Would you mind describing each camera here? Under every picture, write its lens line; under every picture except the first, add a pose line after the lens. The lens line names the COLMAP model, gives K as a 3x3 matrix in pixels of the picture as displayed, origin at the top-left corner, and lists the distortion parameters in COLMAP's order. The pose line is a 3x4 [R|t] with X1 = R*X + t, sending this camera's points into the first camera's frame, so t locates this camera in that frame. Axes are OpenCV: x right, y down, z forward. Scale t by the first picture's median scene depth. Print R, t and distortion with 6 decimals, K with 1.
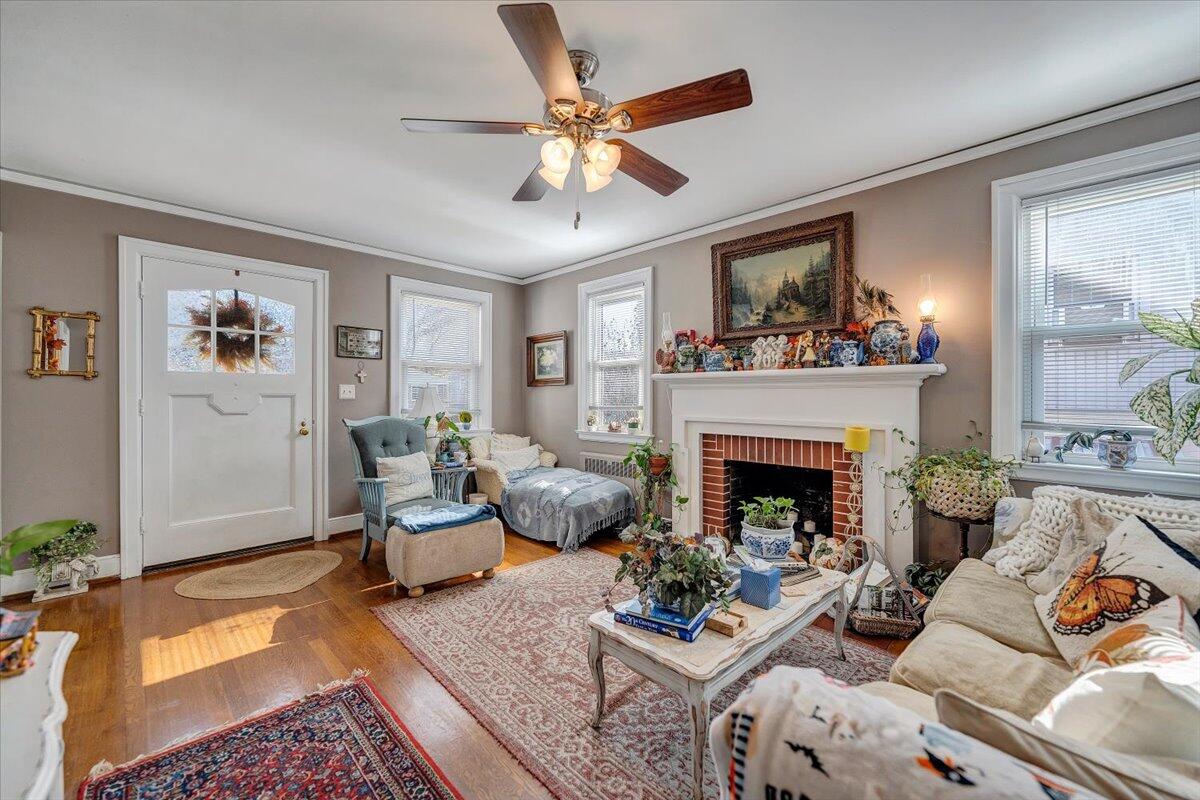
lens RADIAL K [[474.4, 0, 600.0], [0, 474.4, 400.0], [0, 0, 1]] dist [0.000243, 0.000088]
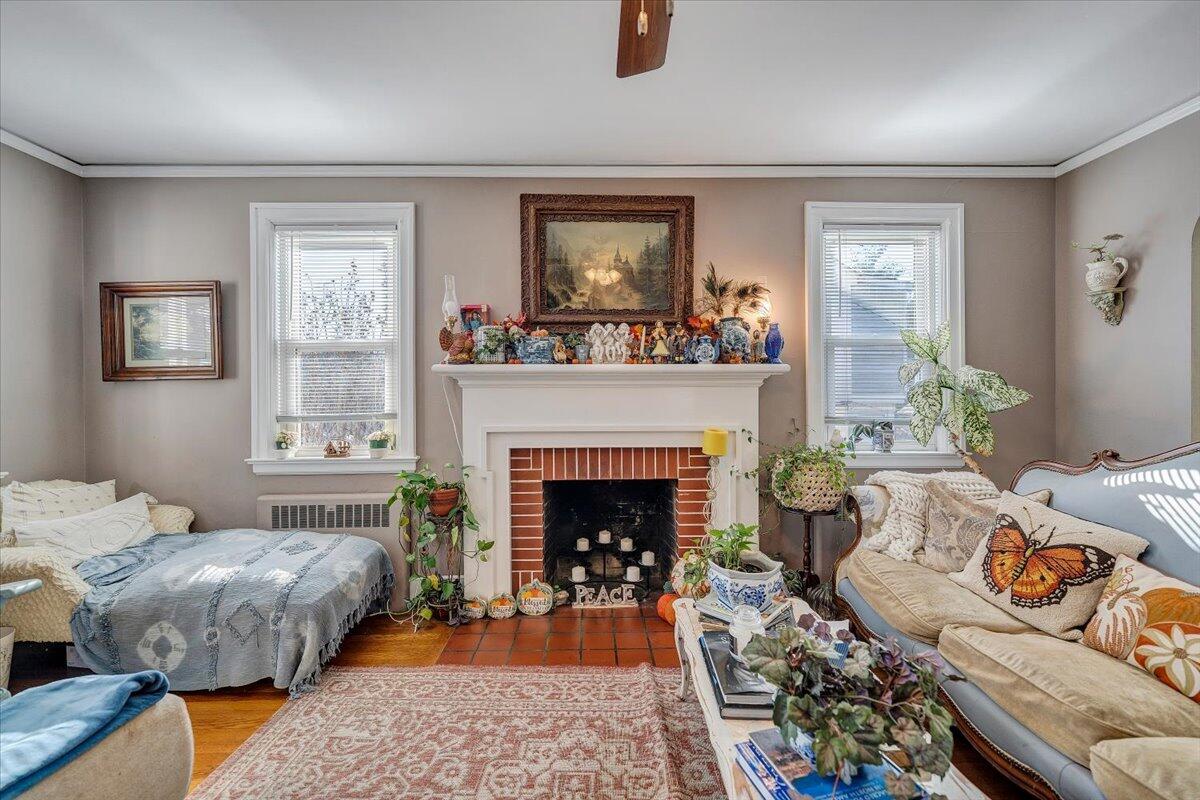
lens RADIAL K [[487.8, 0, 600.0], [0, 487.8, 400.0], [0, 0, 1]] dist [0.000168, 0.000022]
pose [[0.697590, -0.009903, 0.716429, -0.243470], [0.012493, 0.999921, 0.001656, -0.004048], [-0.716389, 0.007795, 0.697658, 0.407877]]
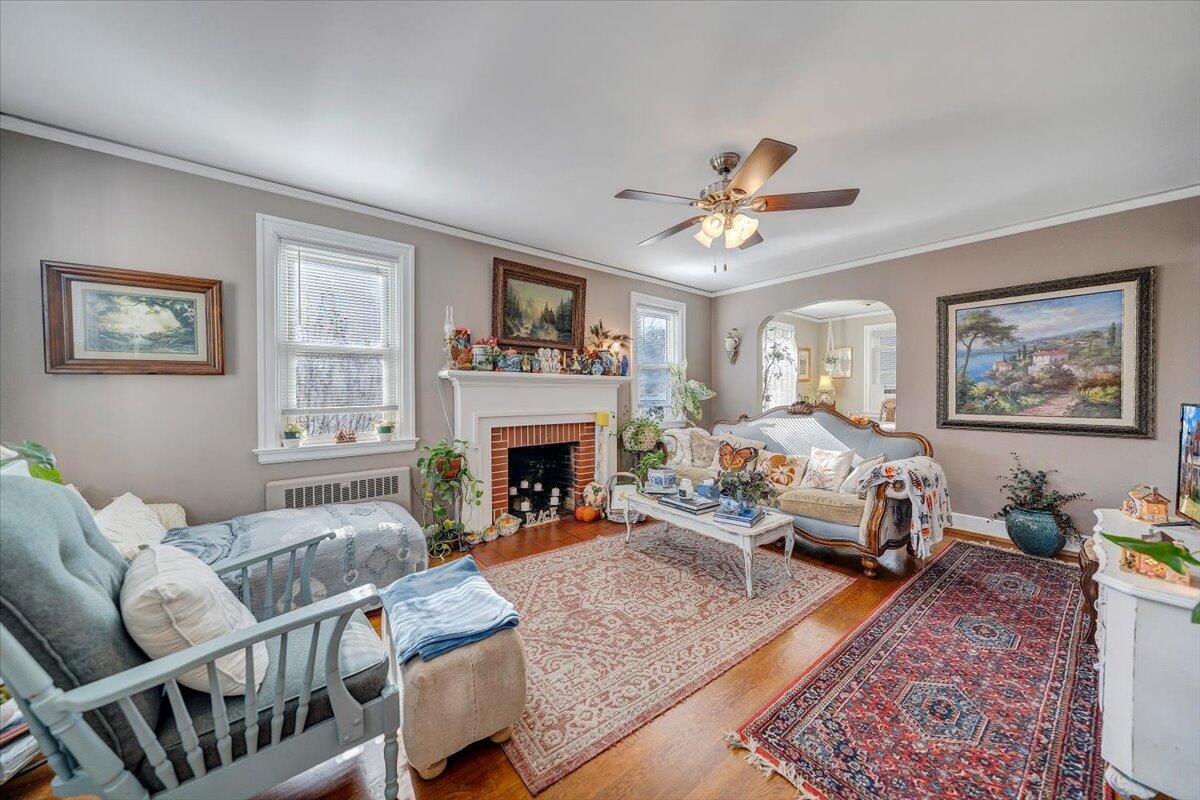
lens RADIAL K [[410.3, 0, 600.0], [0, 410.3, 400.0], [0, 0, 1]] dist [-0.000358, -0.000051]
pose [[0.105351, -0.017804, 0.994276, -0.742972], [0.010893, 0.999800, 0.016748, -0.006932], [-0.994375, 0.009067, 0.105524, 0.701747]]
